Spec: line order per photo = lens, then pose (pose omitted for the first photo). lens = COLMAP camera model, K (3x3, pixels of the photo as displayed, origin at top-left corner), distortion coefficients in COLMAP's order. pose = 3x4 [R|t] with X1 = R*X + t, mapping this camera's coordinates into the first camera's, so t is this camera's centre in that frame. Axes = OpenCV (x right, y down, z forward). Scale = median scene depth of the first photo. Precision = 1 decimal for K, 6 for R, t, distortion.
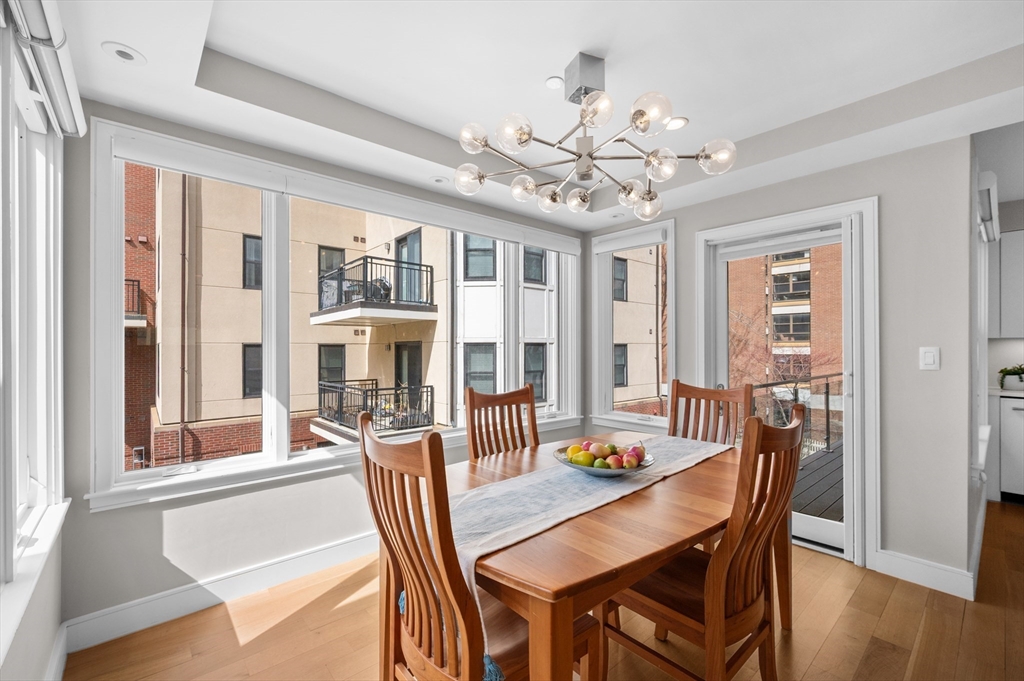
lens RADIAL K [[432.4, 0, 507.5], [0, 432.4, 348.1], [0, 0, 1]] dist [-0.002311, -0.000216]
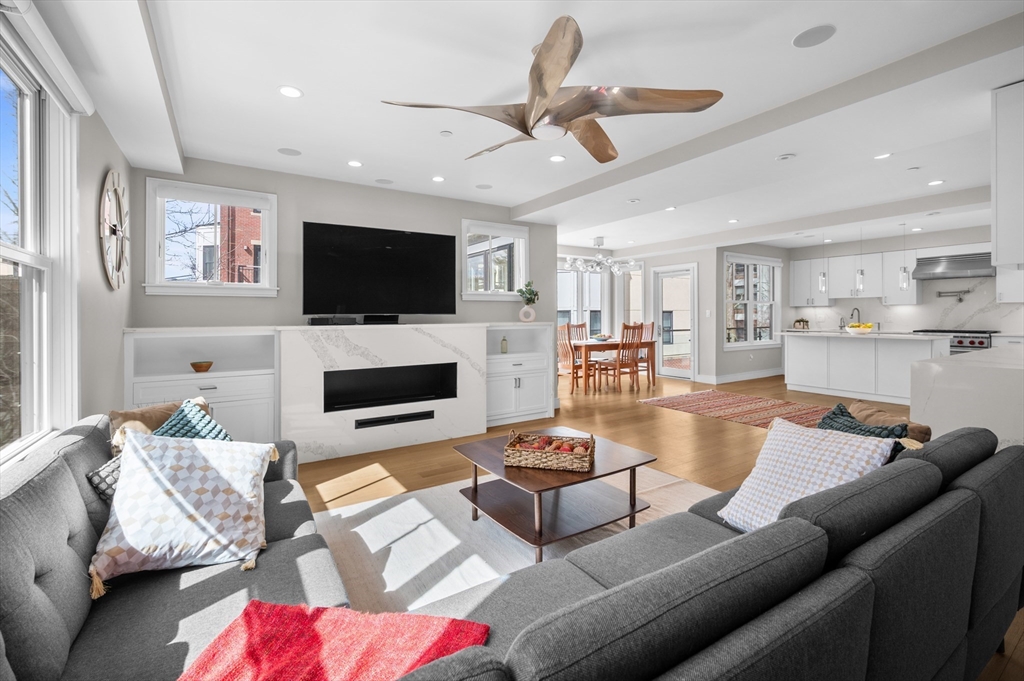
lens RADIAL K [[448.9, 0, 519.7], [0, 448.9, 318.6], [0, 0, 1]] dist [-0.000338, -0.000054]
pose [[0.991679, -0.003820, -0.128678, -0.001718], [0.004437, 0.999980, 0.004504, 0.008359], [0.128658, -0.005037, 0.991676, -0.539975]]
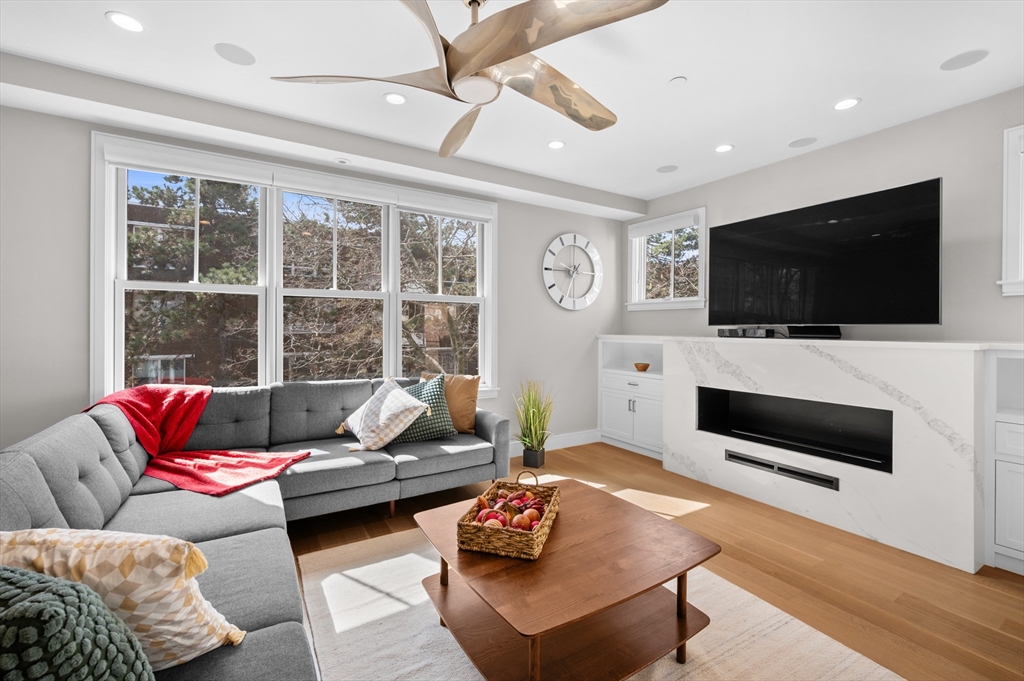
lens RADIAL K [[434.5, 0, 512.5], [0, 434.5, 328.0], [0, 0, 1]] dist [-0.000003, -0.000006]
pose [[-0.154644, -0.000273, -0.987970, 0.134236], [-0.003825, 0.999993, 0.000323, 0.008487], [0.987963, 0.003829, -0.154644, -0.300836]]
